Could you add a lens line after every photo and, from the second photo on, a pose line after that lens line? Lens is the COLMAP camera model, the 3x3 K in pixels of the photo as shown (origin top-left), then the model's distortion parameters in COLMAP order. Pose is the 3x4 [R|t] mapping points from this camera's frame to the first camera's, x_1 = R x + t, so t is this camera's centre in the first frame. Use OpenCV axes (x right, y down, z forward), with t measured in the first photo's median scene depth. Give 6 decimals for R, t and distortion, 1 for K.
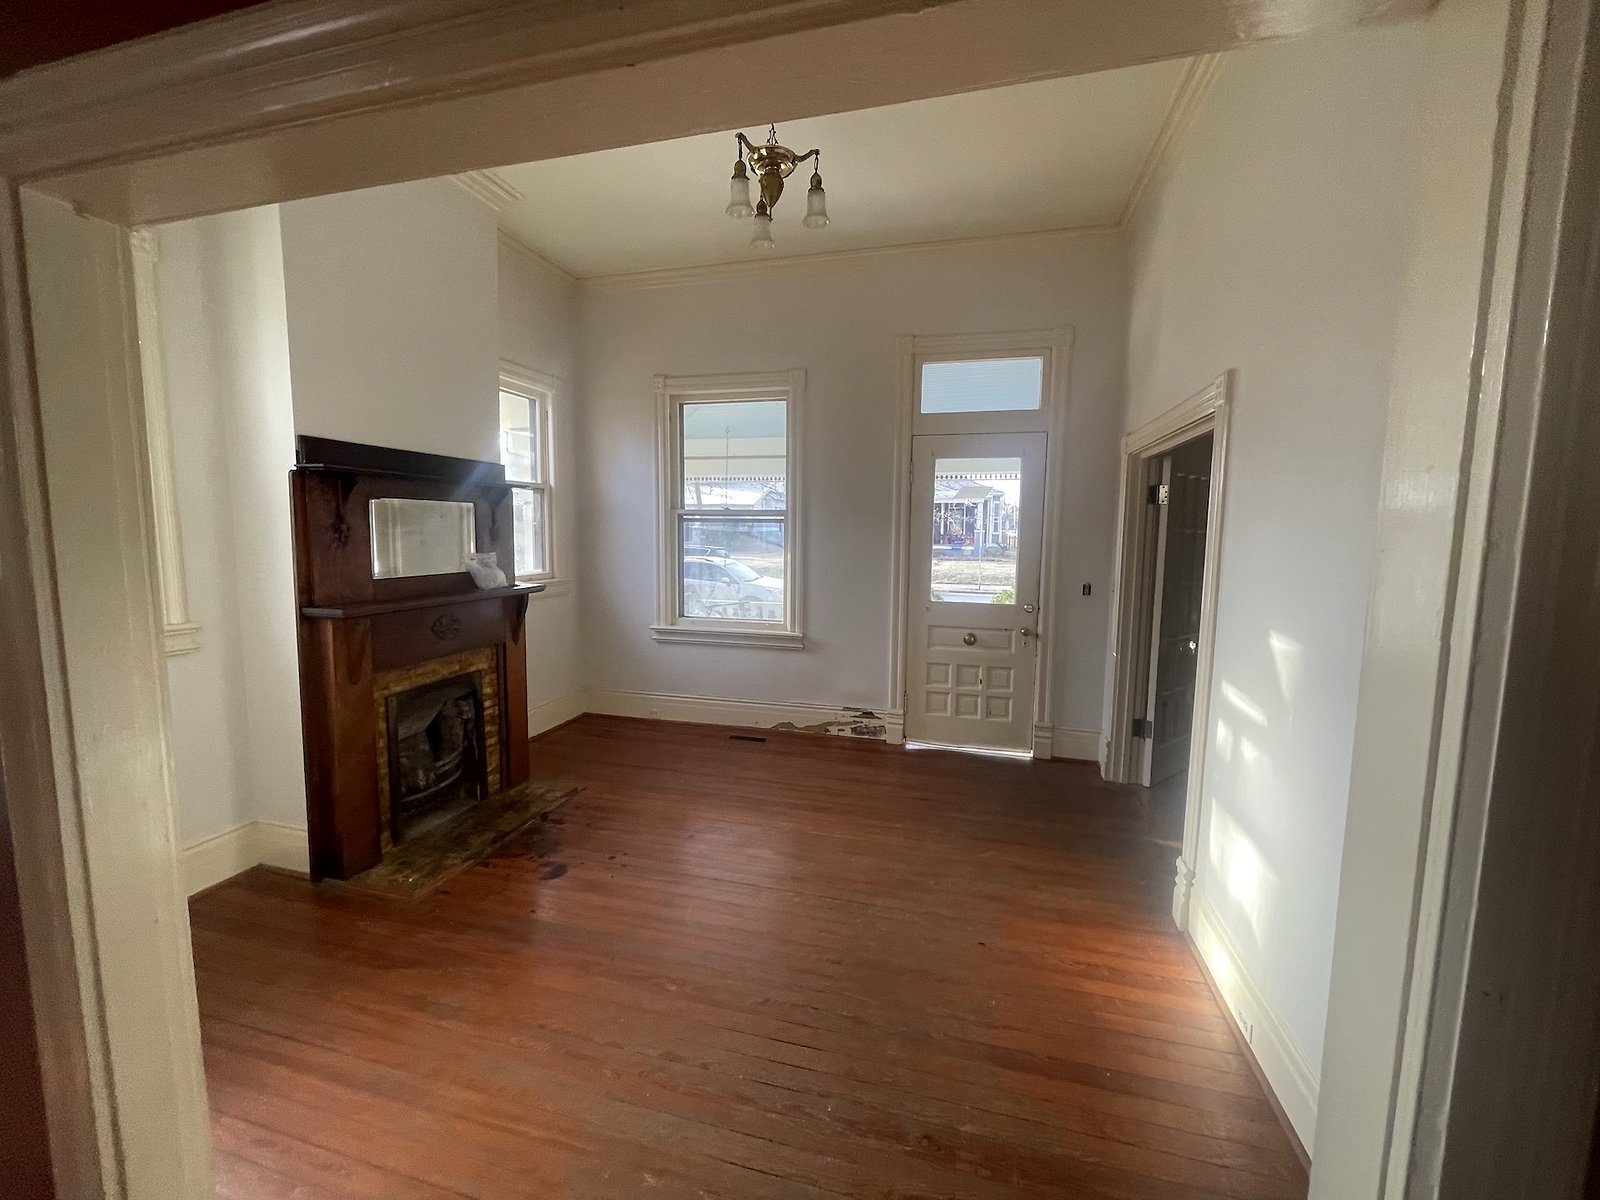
lens RADIAL K [[650.3, 0, 799.6], [0, 650.3, 593.5], [0, 0, 1]] dist [-0.001212, -0.000181]
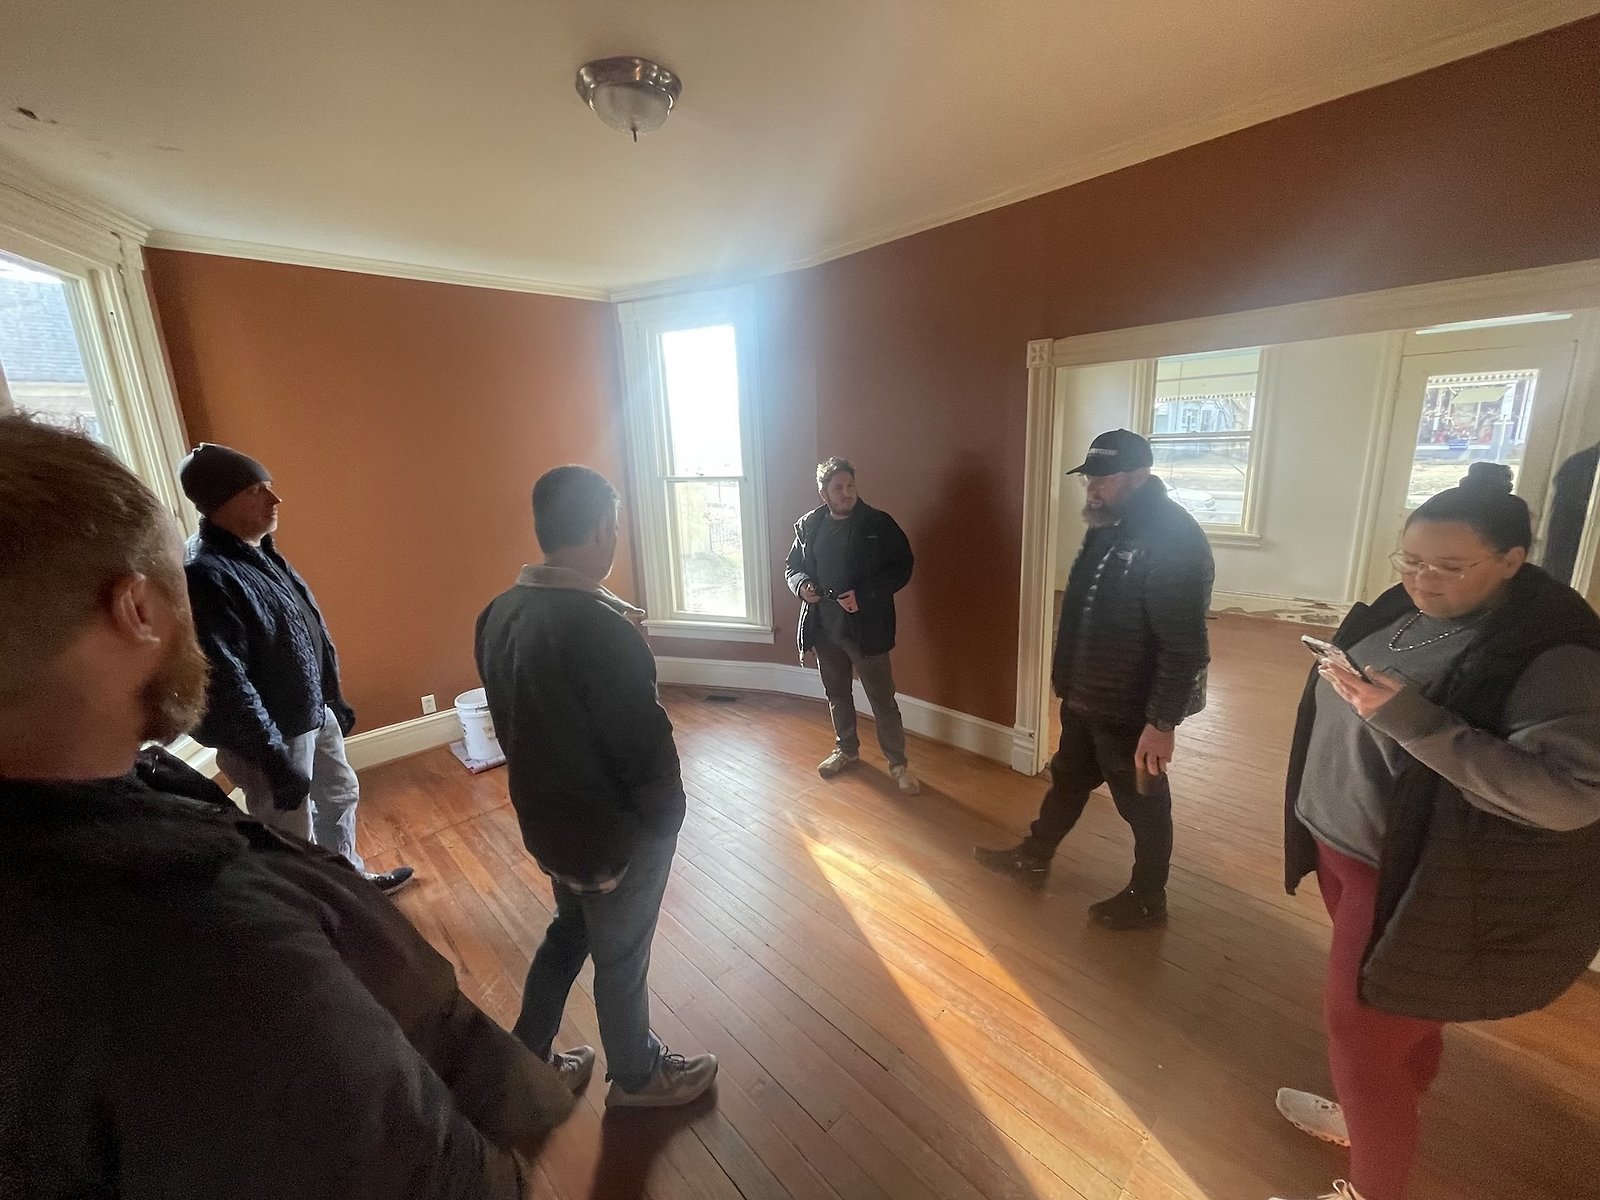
lens RADIAL K [[650.3, 0, 799.6], [0, 650.3, 593.5], [0, 0, 1]] dist [-0.001212, -0.000181]
pose [[0.854322, 0.081370, -0.513335, -0.096547], [-0.011023, 0.990283, 0.138627, 0.011530], [0.519628, -0.112774, 0.846918, -0.470557]]
